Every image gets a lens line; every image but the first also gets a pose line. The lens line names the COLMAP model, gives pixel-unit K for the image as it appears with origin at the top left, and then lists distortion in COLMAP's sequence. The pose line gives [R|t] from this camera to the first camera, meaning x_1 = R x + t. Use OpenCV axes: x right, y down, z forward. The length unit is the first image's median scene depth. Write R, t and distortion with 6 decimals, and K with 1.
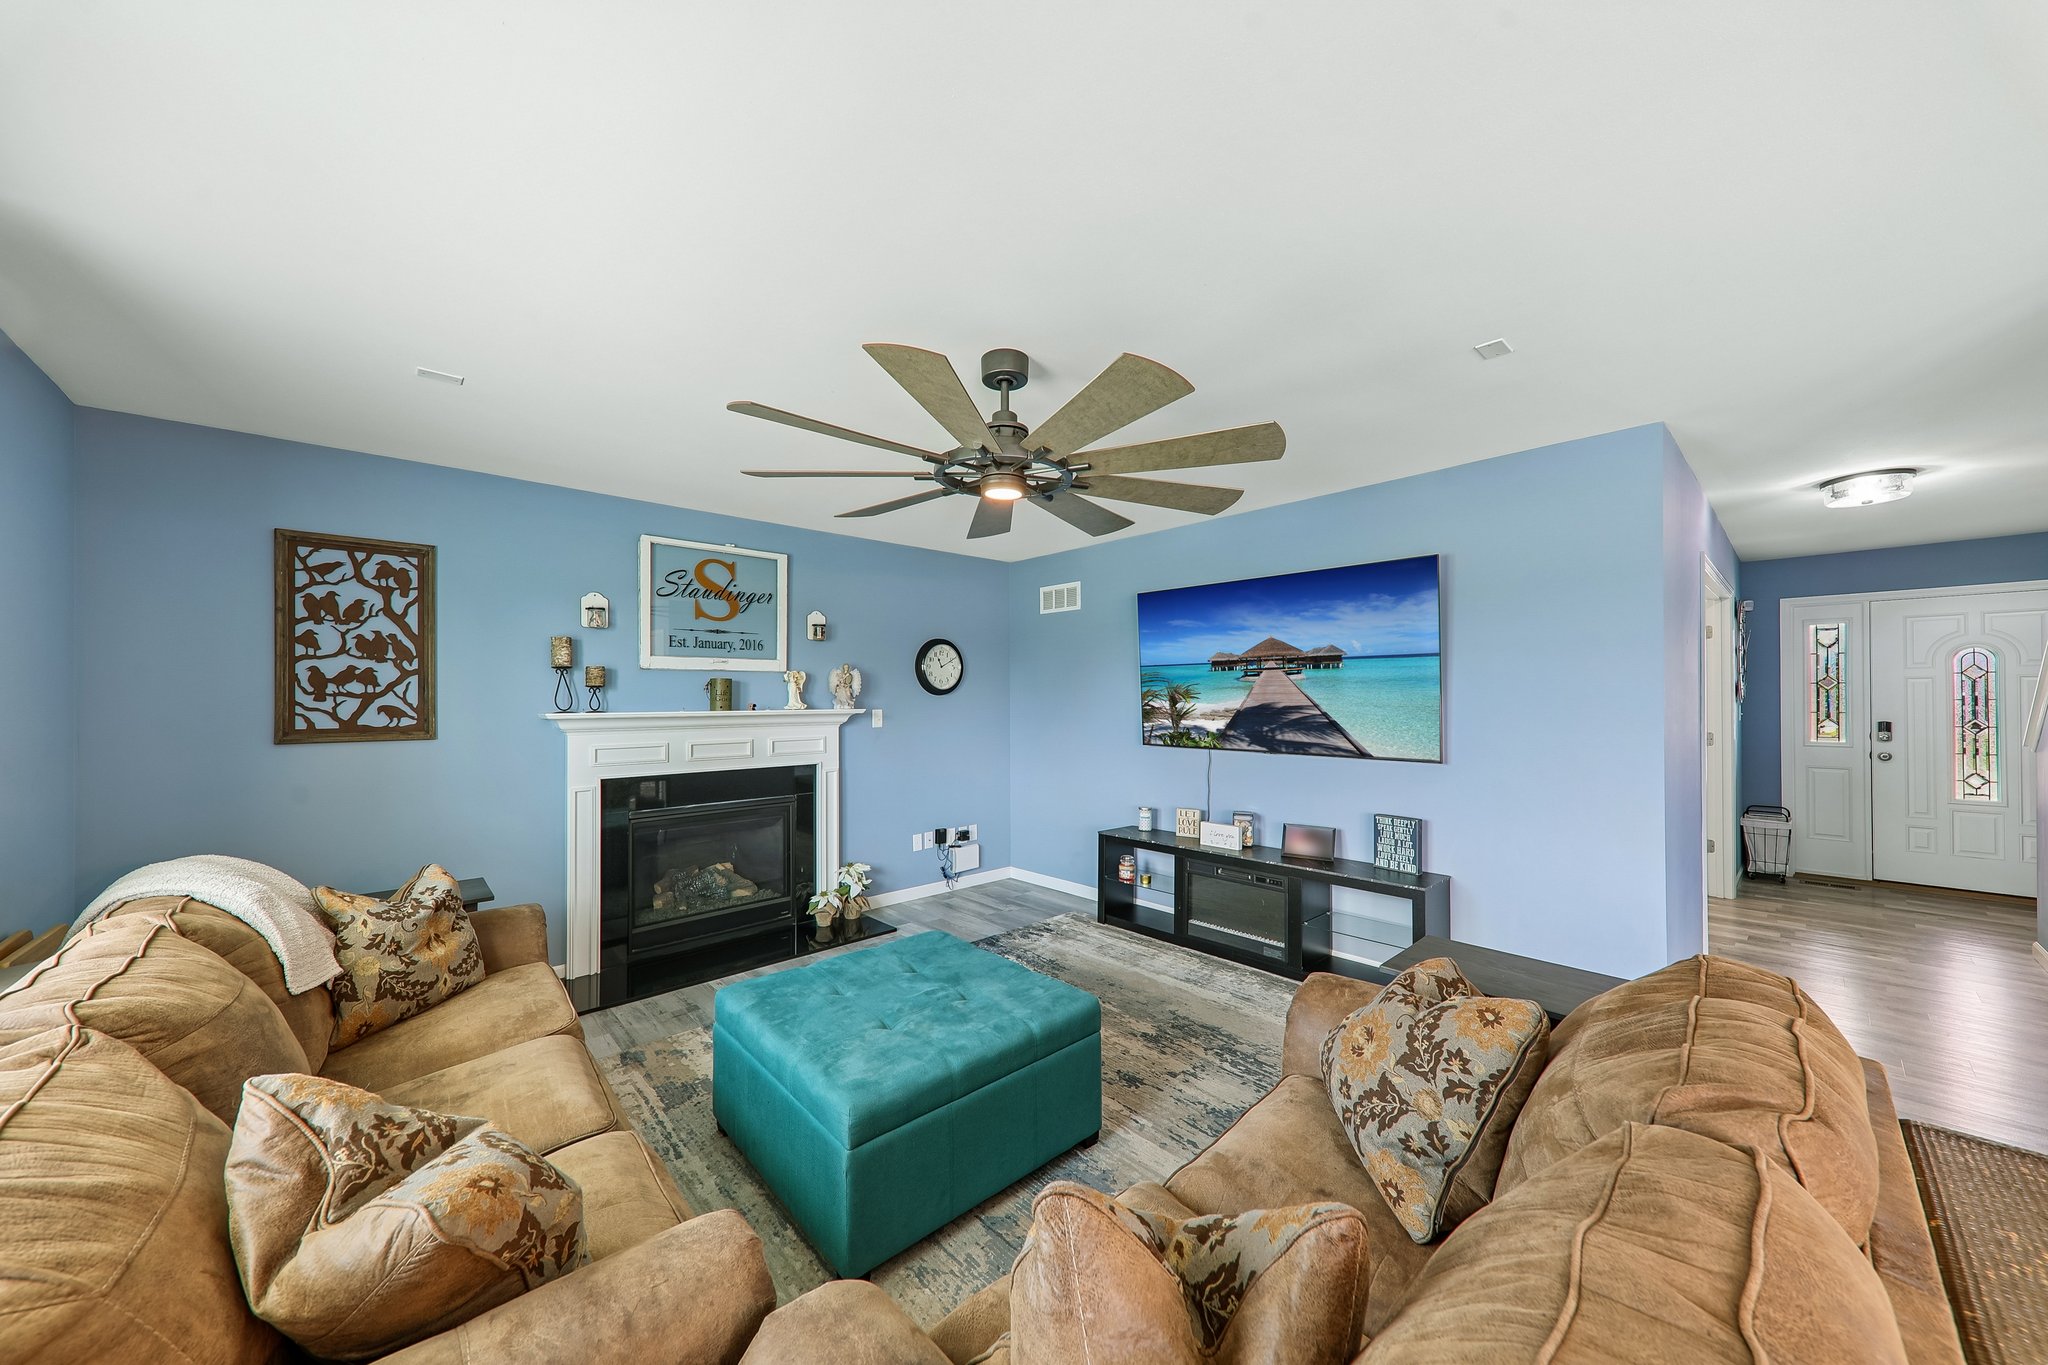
lens RADIAL K [[703.4, 0, 1013.0], [0, 703.4, 687.6], [0, 0, 1]] dist [0.018244, -0.000099]
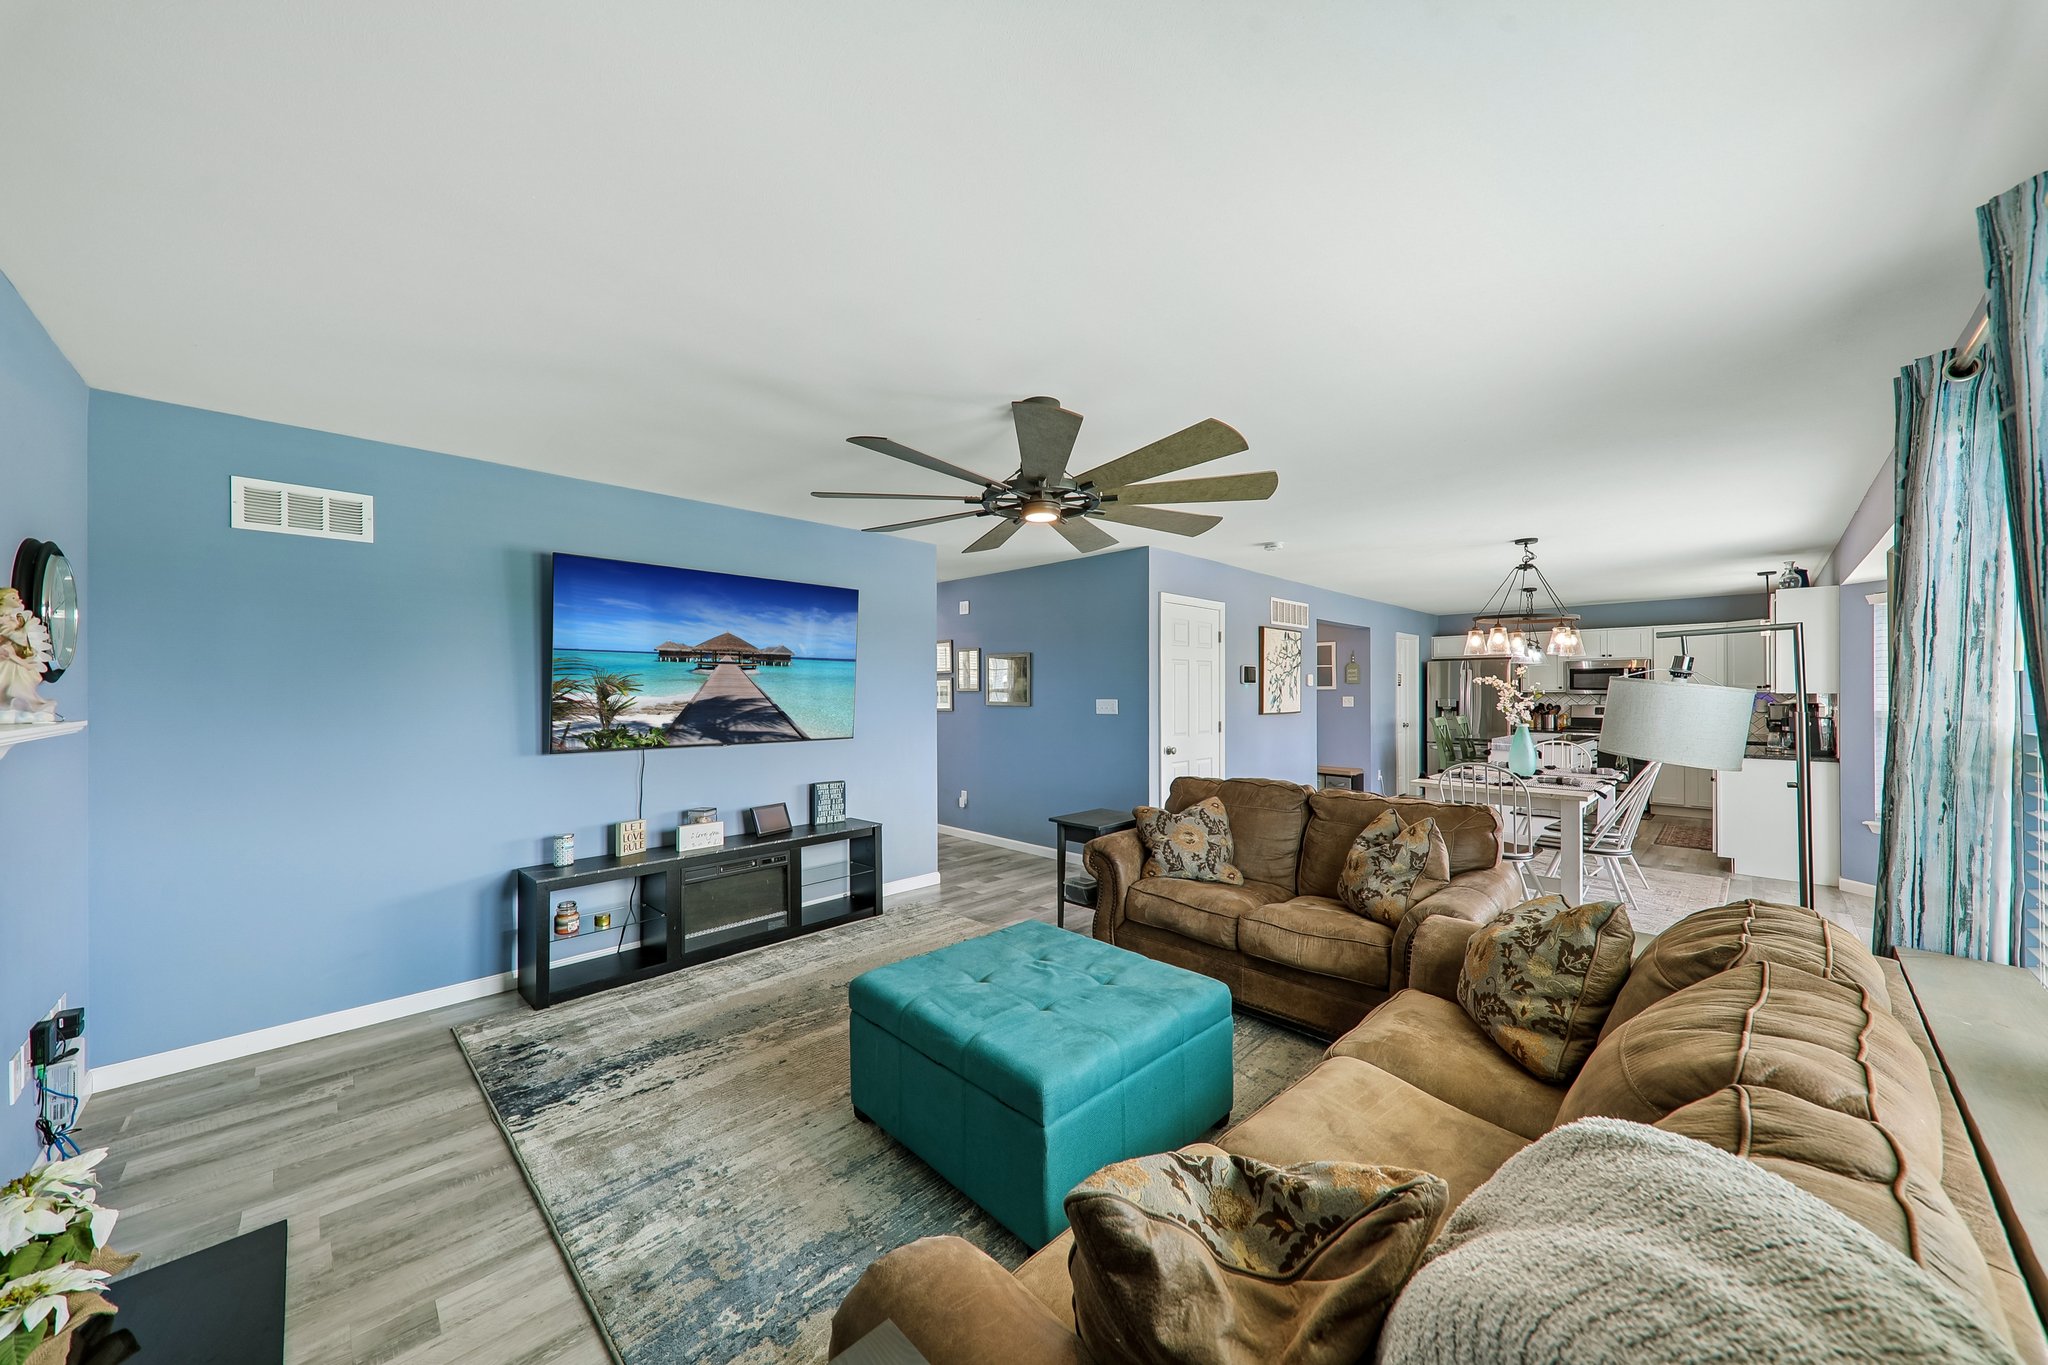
lens RADIAL K [[711.2, 0, 984.3], [0, 711.2, 690.9], [0, 0, 1]] dist [0.001240, -0.000094]
pose [[-0.021699, 0.004324, 0.999755, -0.662542], [-0.010570, 0.999934, -0.004554, 0.014129], [-0.999709, -0.010666, -0.021651, 0.631265]]
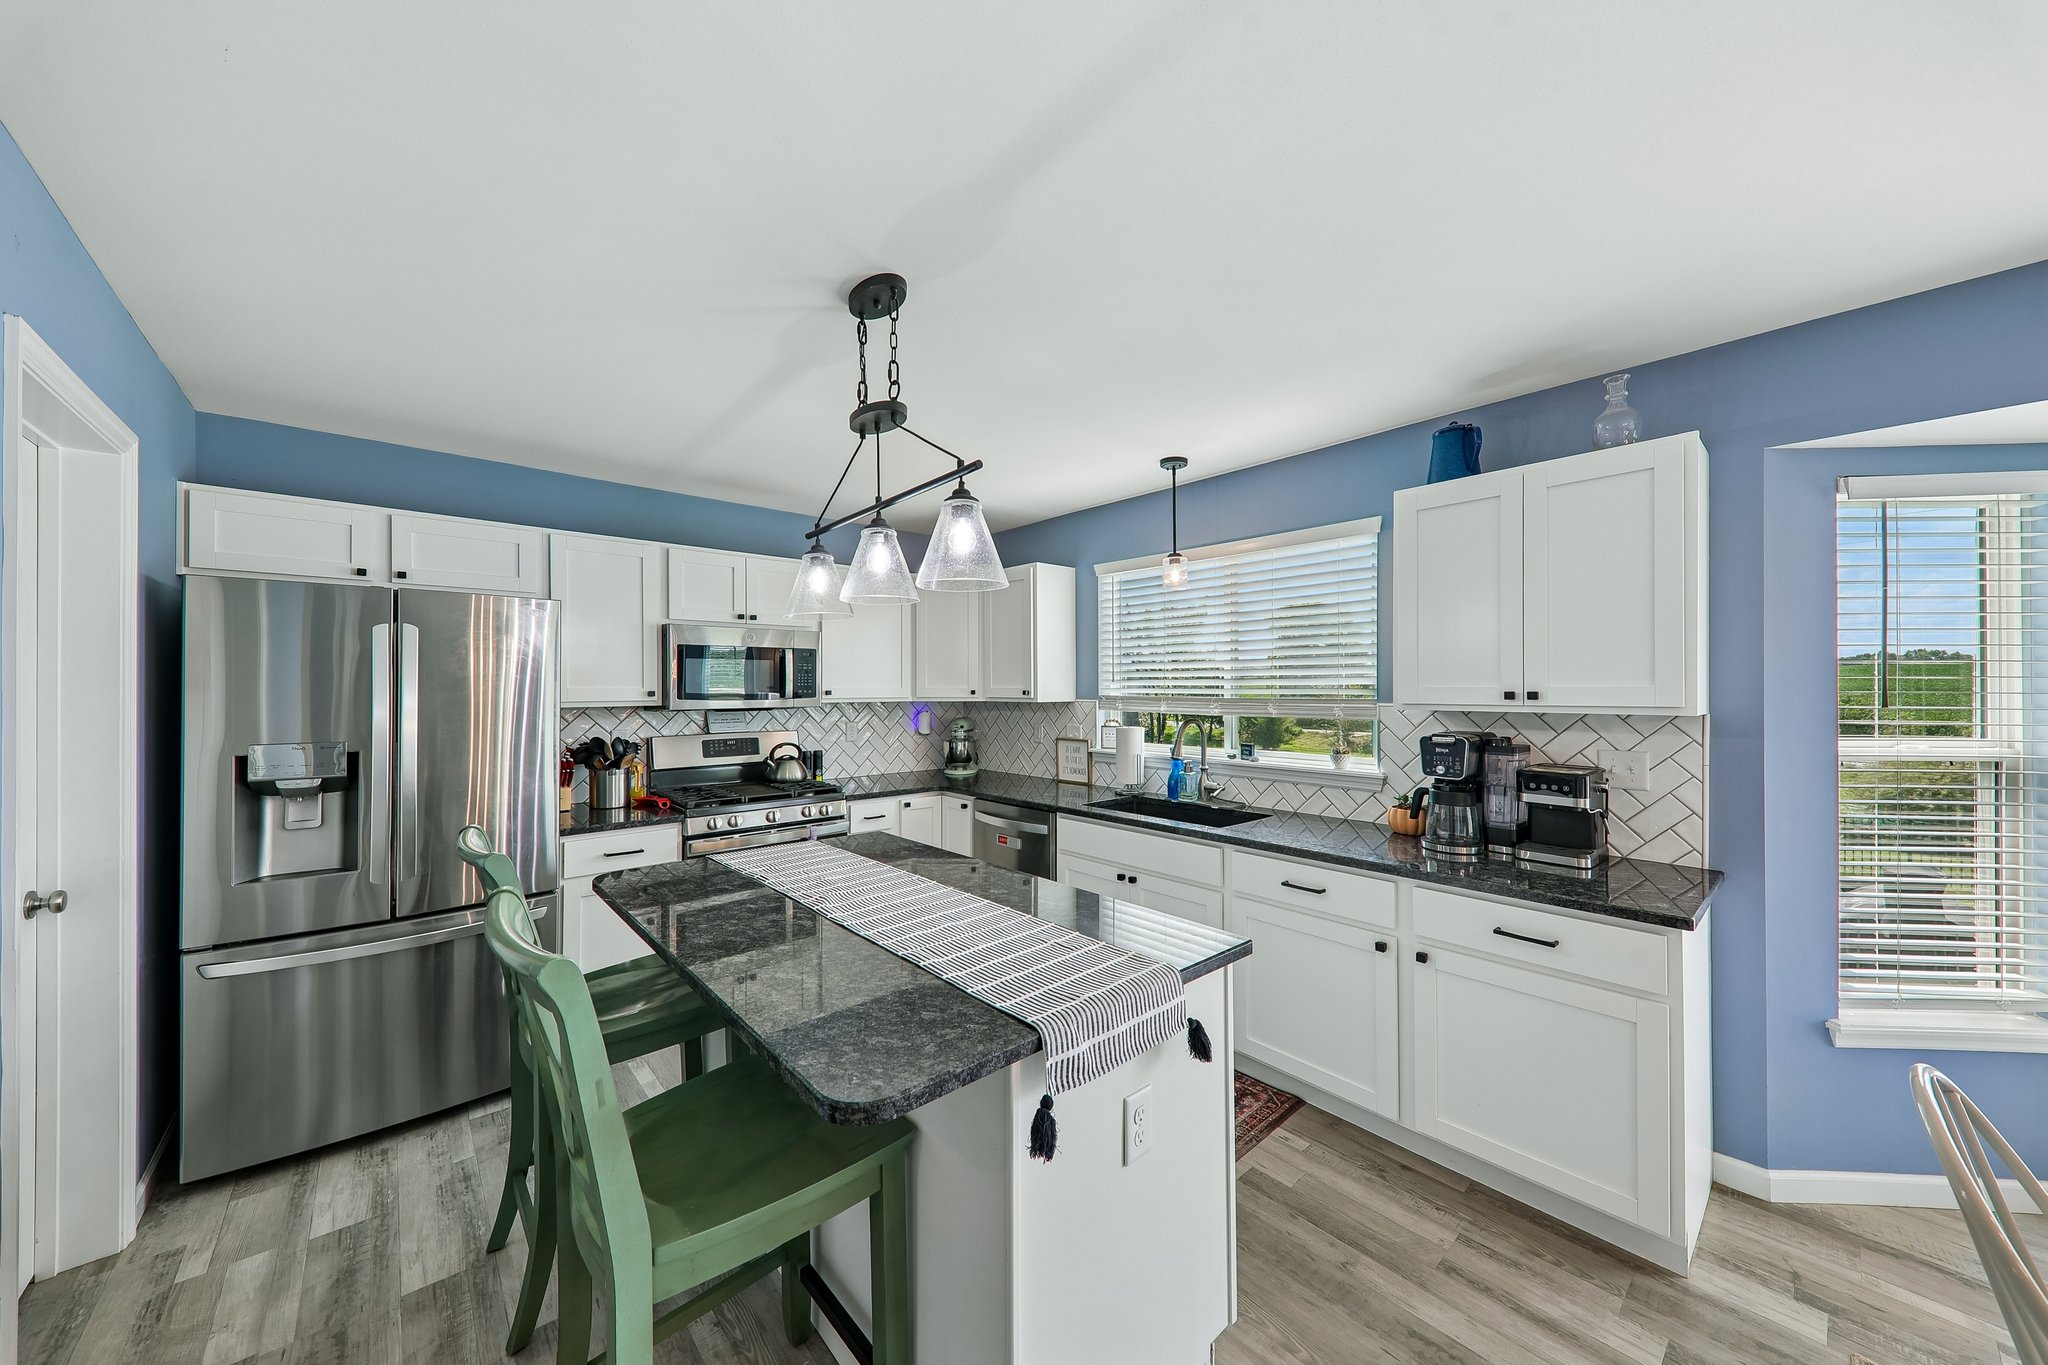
lens RADIAL K [[708.2, 0, 1019.1], [0, 708.2, 682.7], [0, 0, 1]] dist [0.018480, -0.007197]
pose [[-0.999984, 0.005594, 0.000482, 1.045077], [0.005583, 0.999788, -0.019826, -0.018002], [-0.000593, -0.019823, -0.999803, -0.366422]]
